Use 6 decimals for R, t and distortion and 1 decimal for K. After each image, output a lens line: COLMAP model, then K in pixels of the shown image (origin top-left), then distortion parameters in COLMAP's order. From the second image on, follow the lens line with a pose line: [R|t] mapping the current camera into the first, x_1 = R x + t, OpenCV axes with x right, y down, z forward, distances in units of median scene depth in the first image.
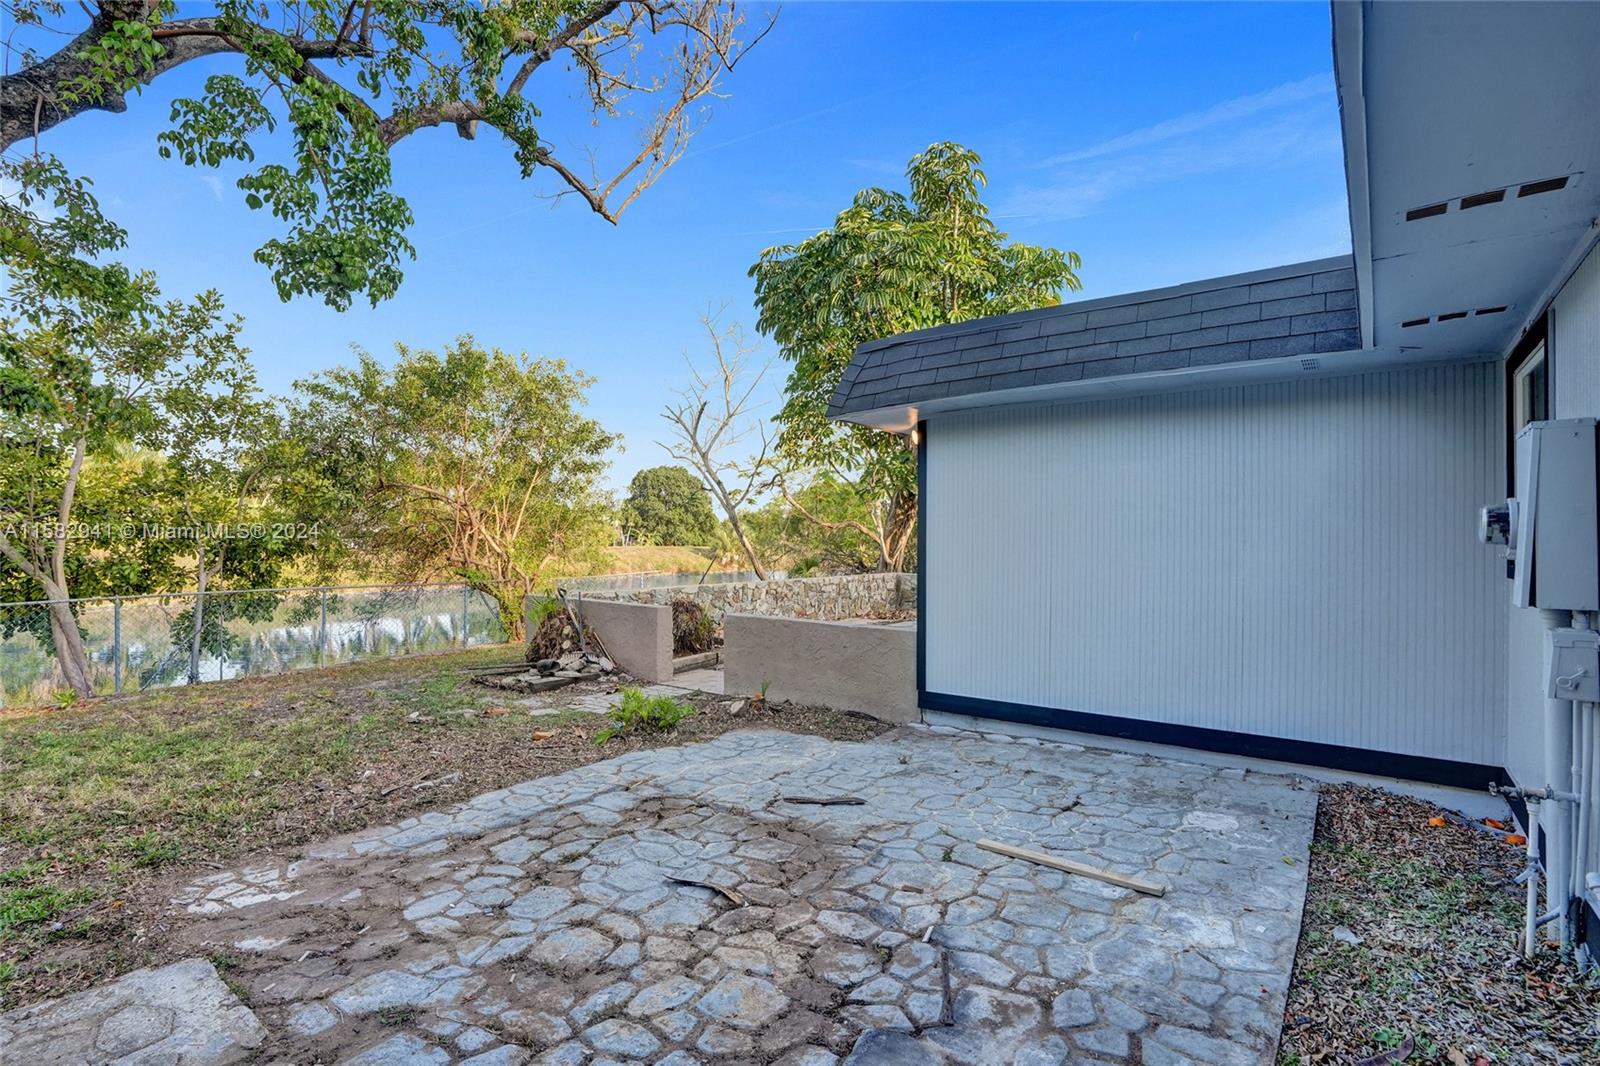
lens RADIAL K [[753.3, 0, 789.6], [0, 753.3, 537.2], [0, 0, 1]] dist [-0.063358, 0.022107]
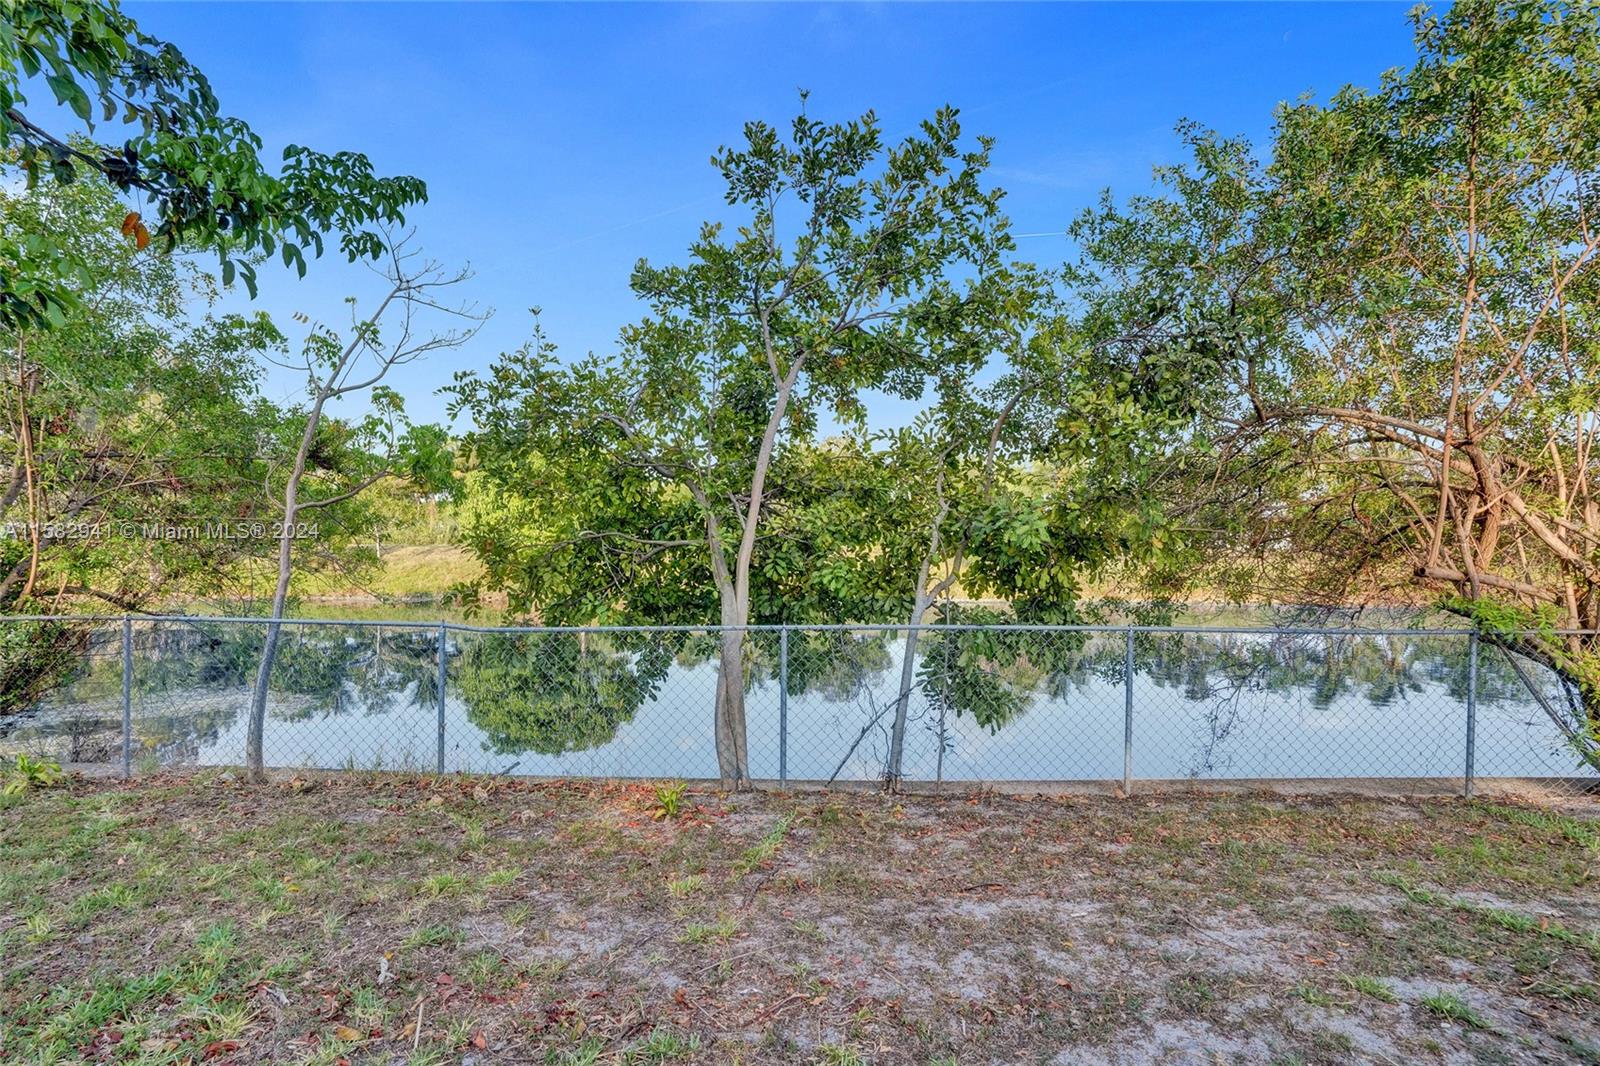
lens RADIAL K [[753.3, 0, 812.3], [0, 753.3, 541.4], [0, 0, 1]] dist [-0.063358, 0.022107]
pose [[0.458306, -0.001438, -0.888793, -0.225220], [0.008748, 0.999958, 0.002893, 0.006315], [0.888751, -0.009101, 0.458299, 0.453198]]
